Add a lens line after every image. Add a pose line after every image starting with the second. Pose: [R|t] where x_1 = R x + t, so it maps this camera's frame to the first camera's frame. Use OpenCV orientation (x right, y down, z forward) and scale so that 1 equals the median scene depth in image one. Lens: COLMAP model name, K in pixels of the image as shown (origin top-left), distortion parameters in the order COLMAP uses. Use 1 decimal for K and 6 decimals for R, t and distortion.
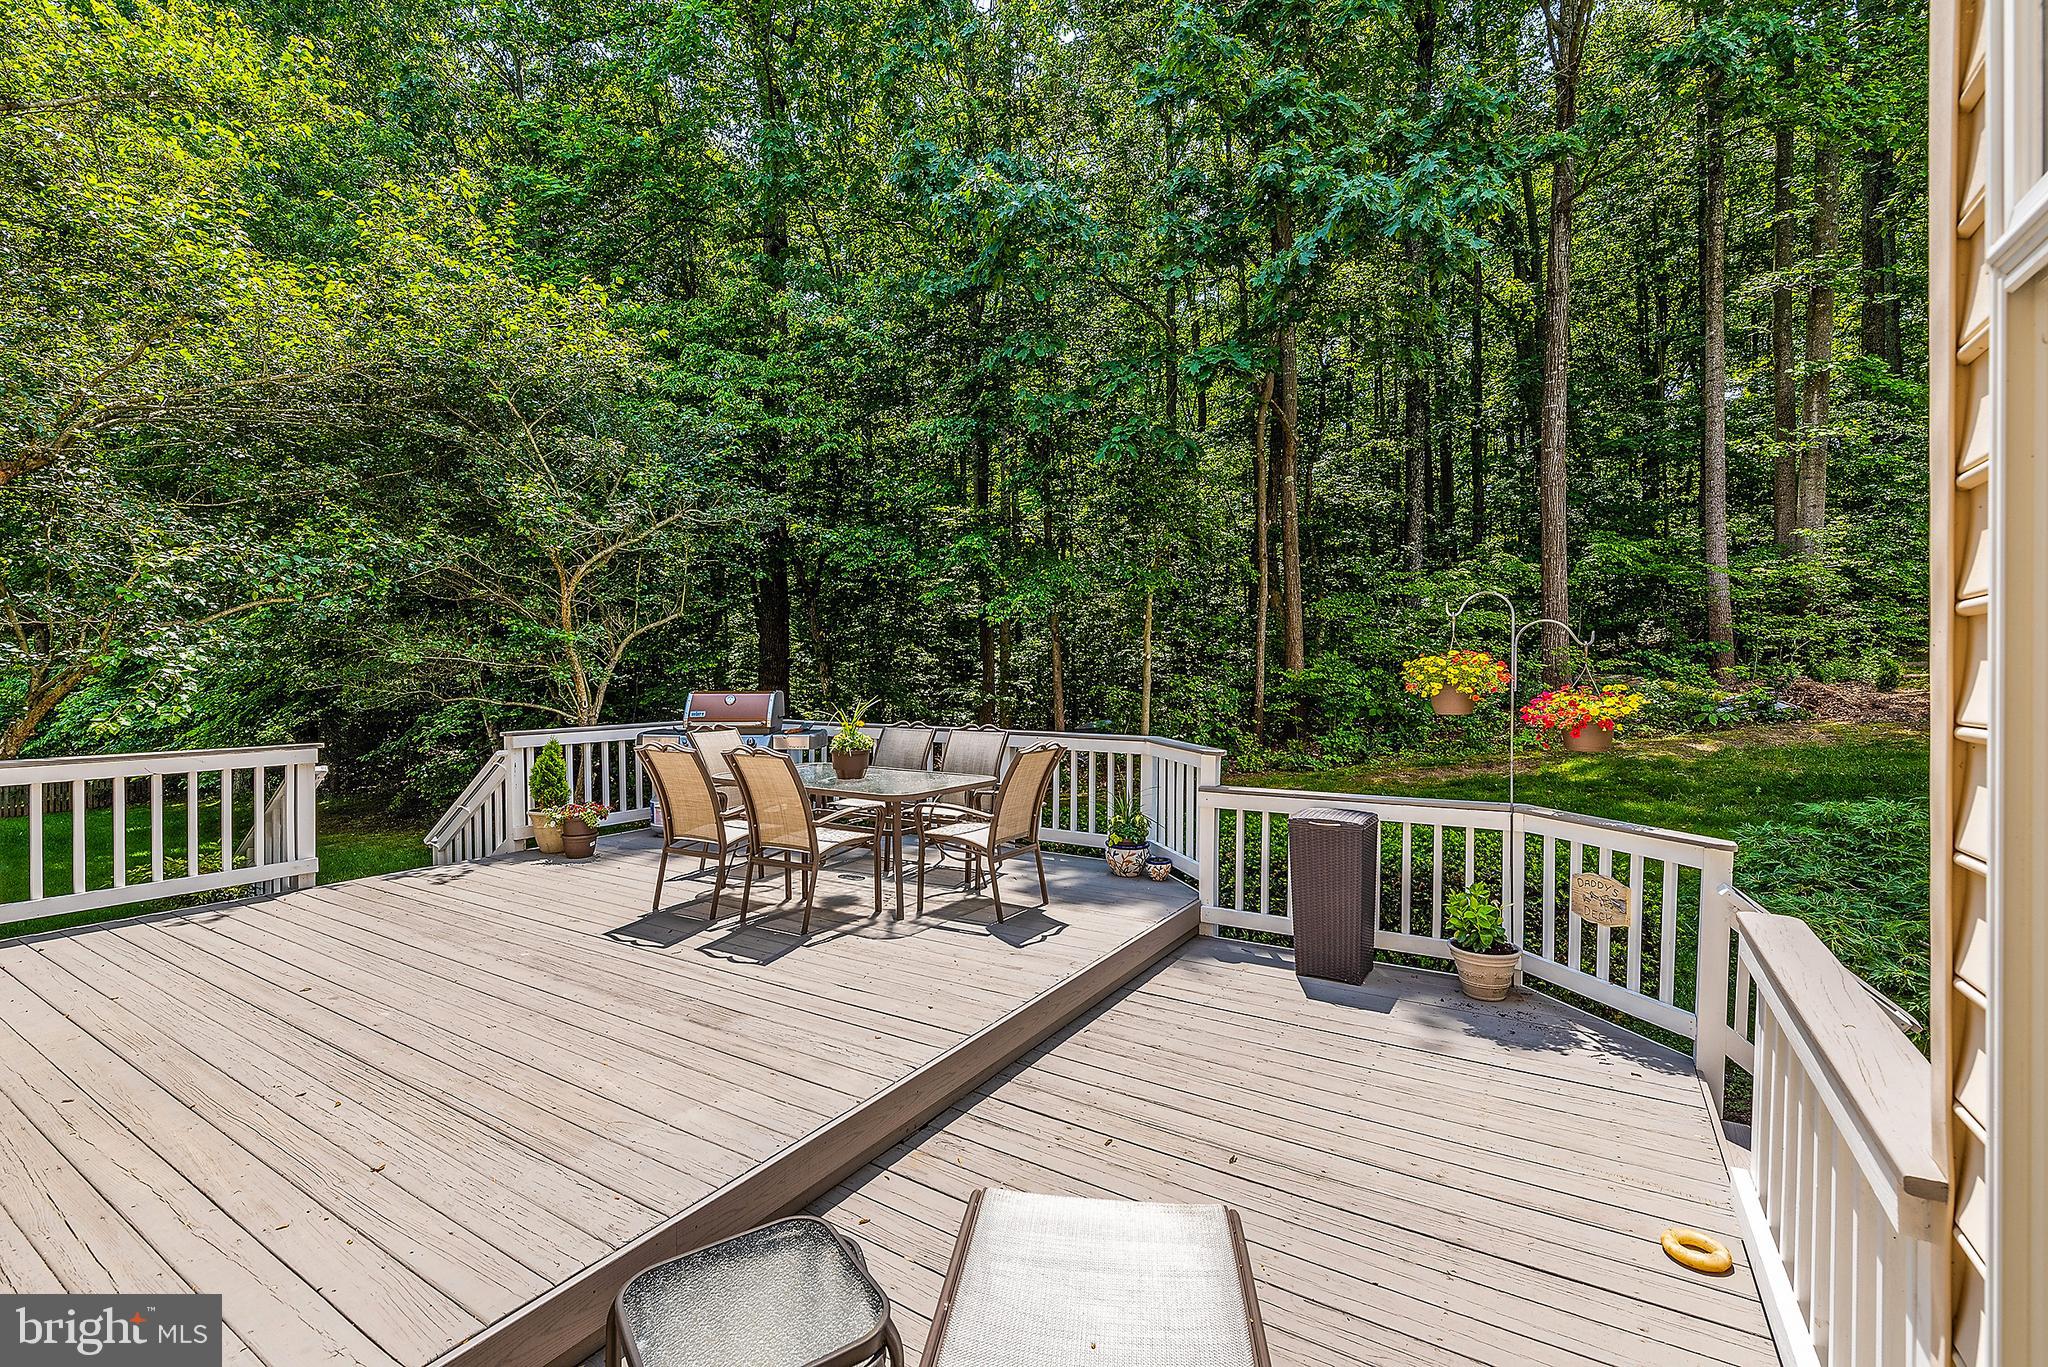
lens RADIAL K [[870.6, 0, 1065.4], [0, 870.6, 681.8], [0, 0, 1]] dist [0.002640, 0.000270]
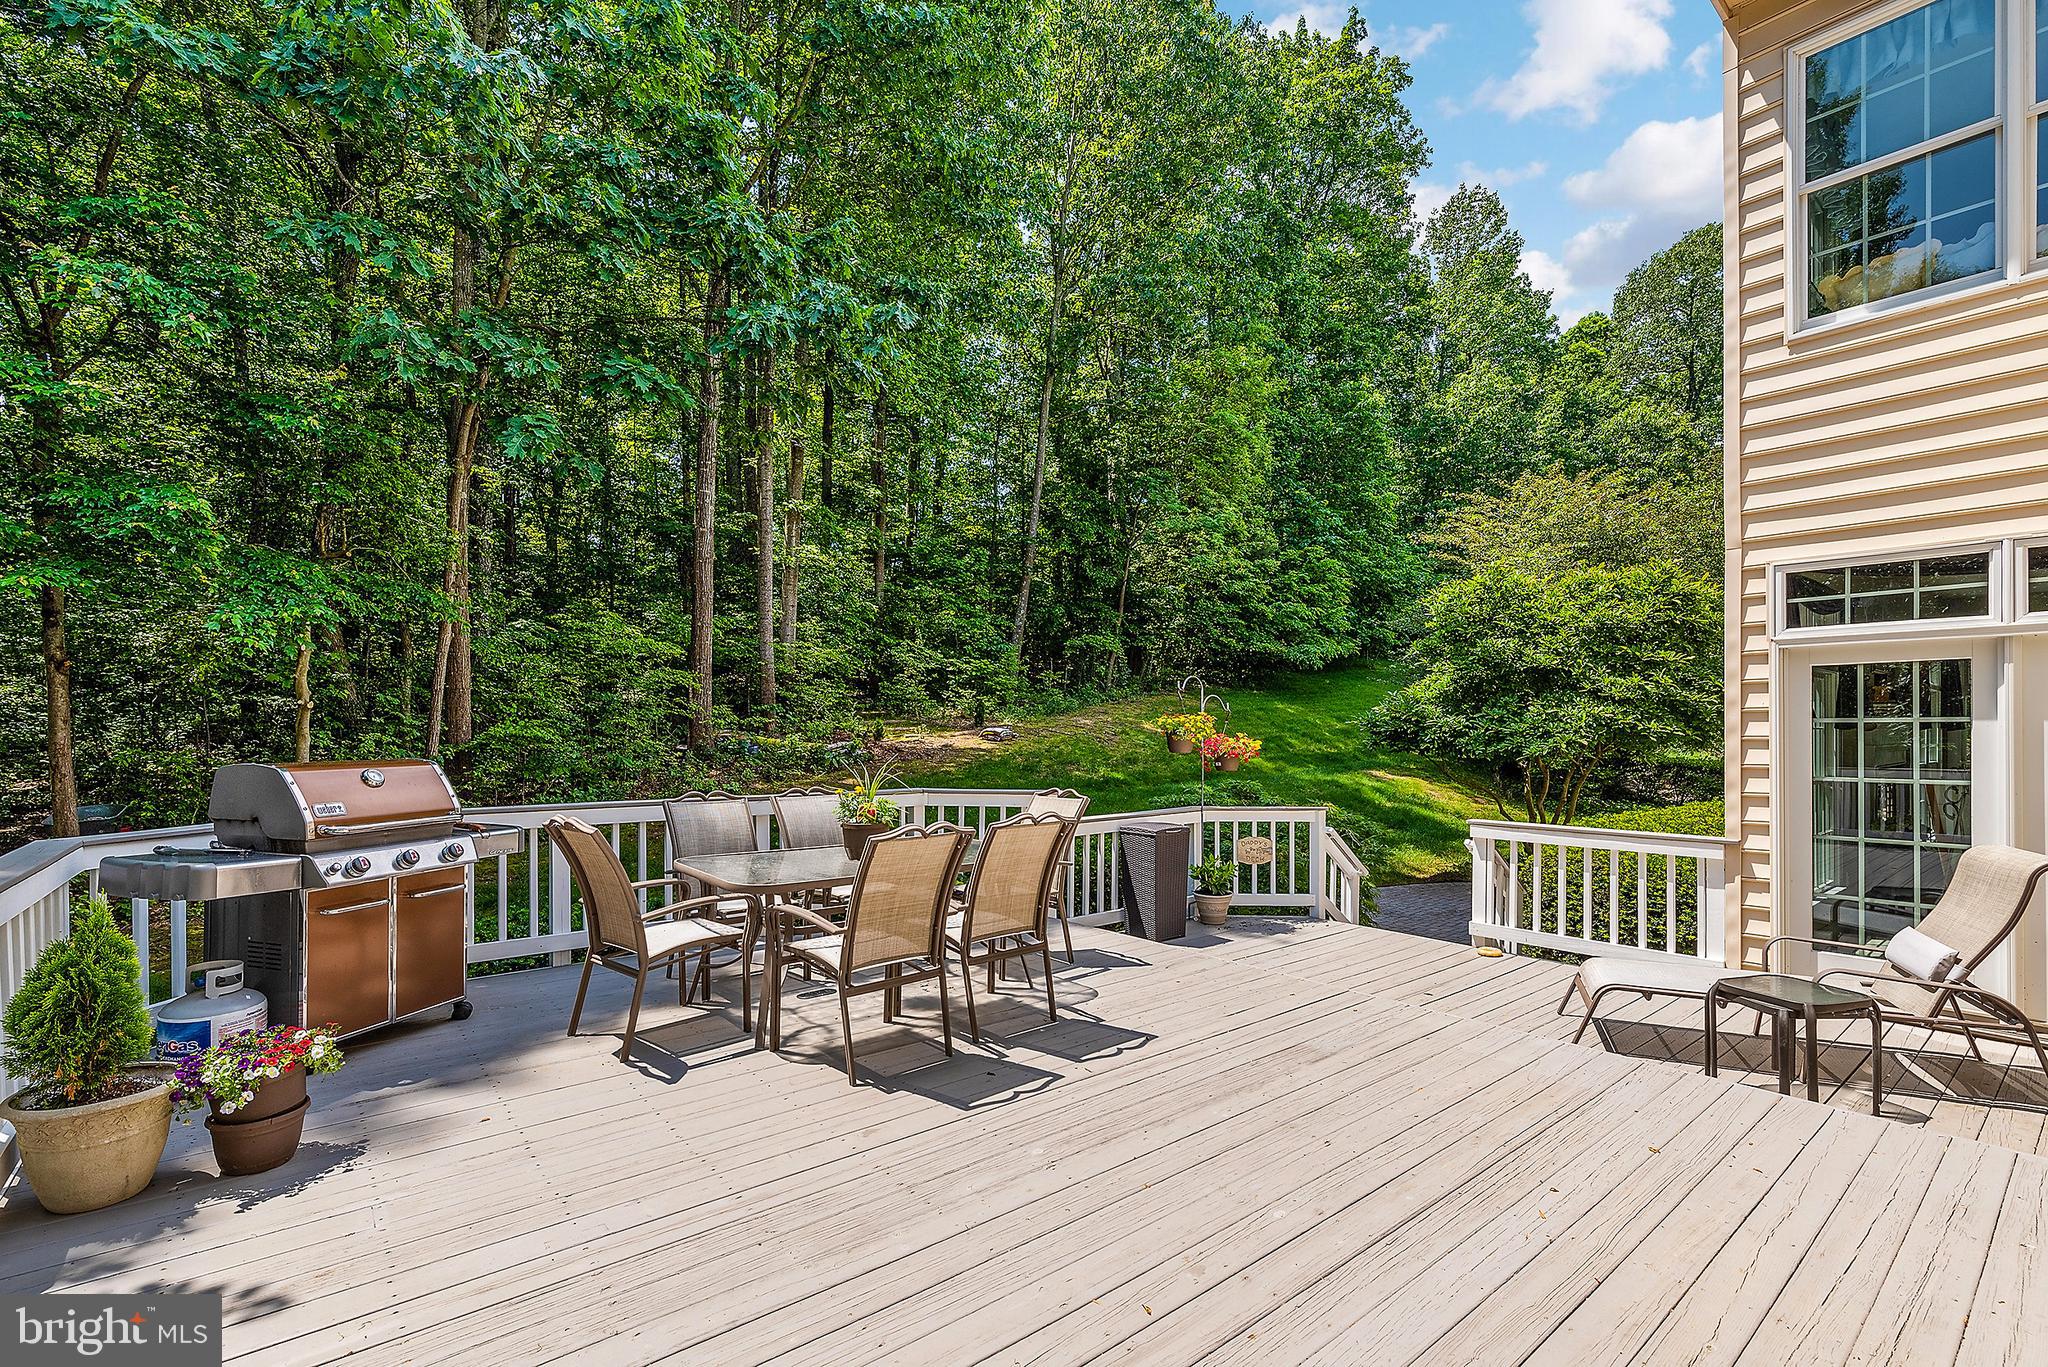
lens RADIAL K [[870.6, 0, 1008.5], [0, 870.6, 730.4], [0, 0, 1]] dist [0.002640, 0.000270]
pose [[0.373534, -0.003205, 0.927611, -1.362141], [0.012579, 0.999920, -0.001611, -0.005409], [-0.927531, 0.012270, 0.373545, 0.847433]]
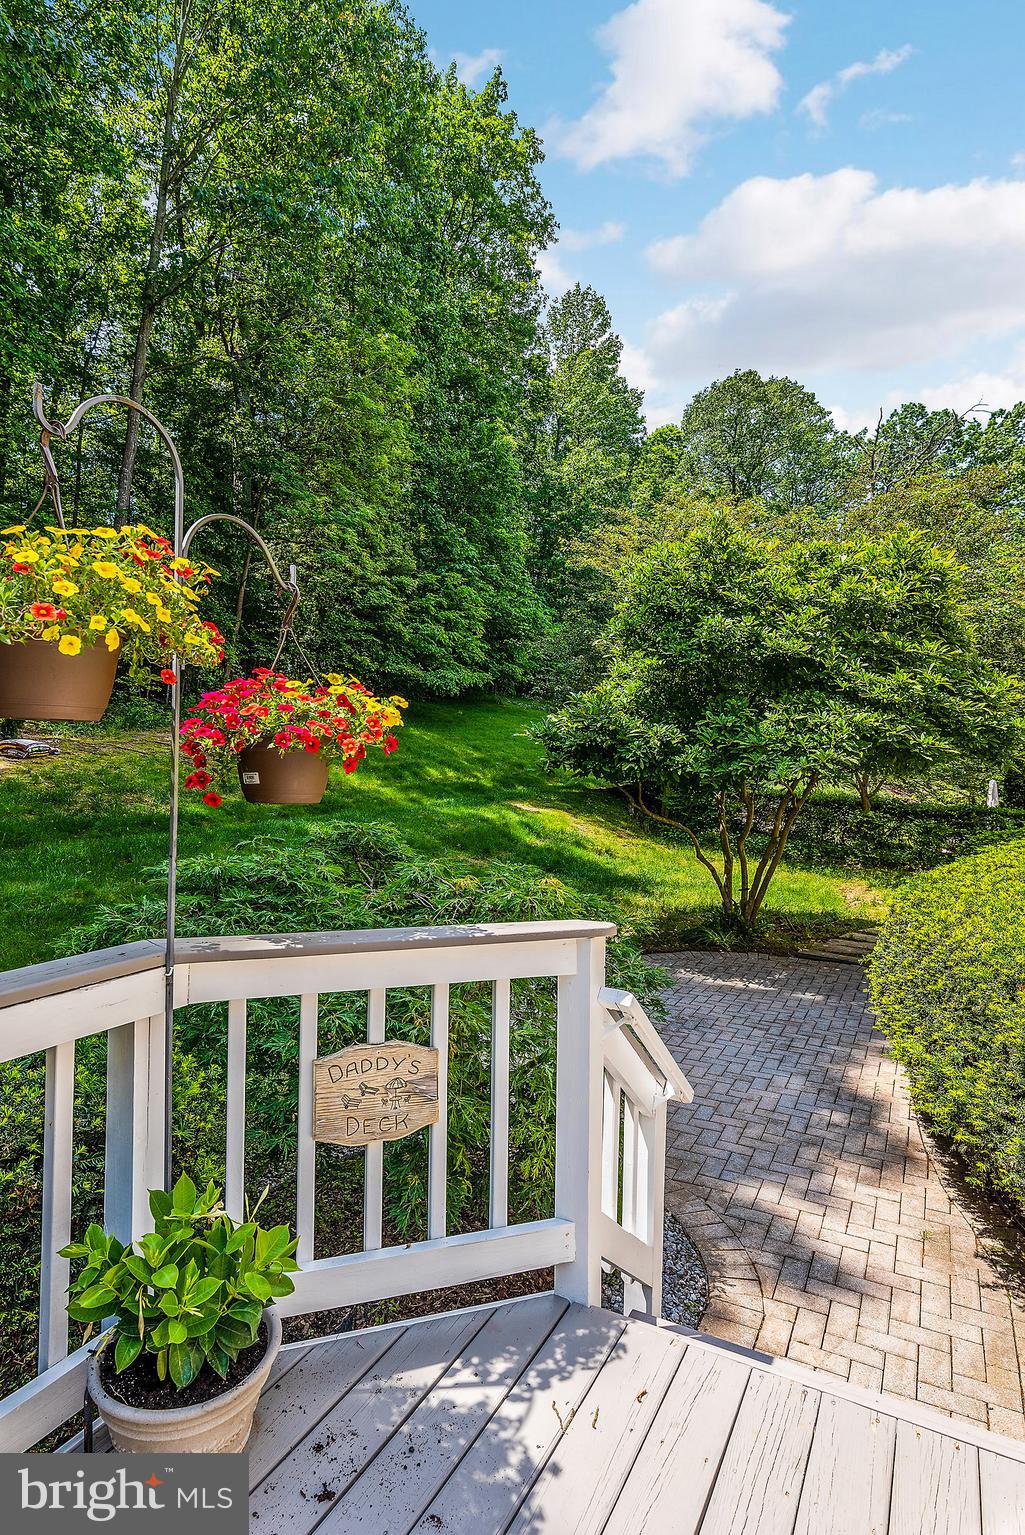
lens RADIAL K [[813.8, 0, 503.6], [0, 813.8, 762.9], [0, 0, 1]] dist [-0.005622, -0.000145]
pose [[-0.033326, 0.002774, 0.999441, 0.154227], [-0.008216, 0.999962, -0.003050, 0.065748], [-0.999411, -0.008313, -0.033302, 1.008216]]
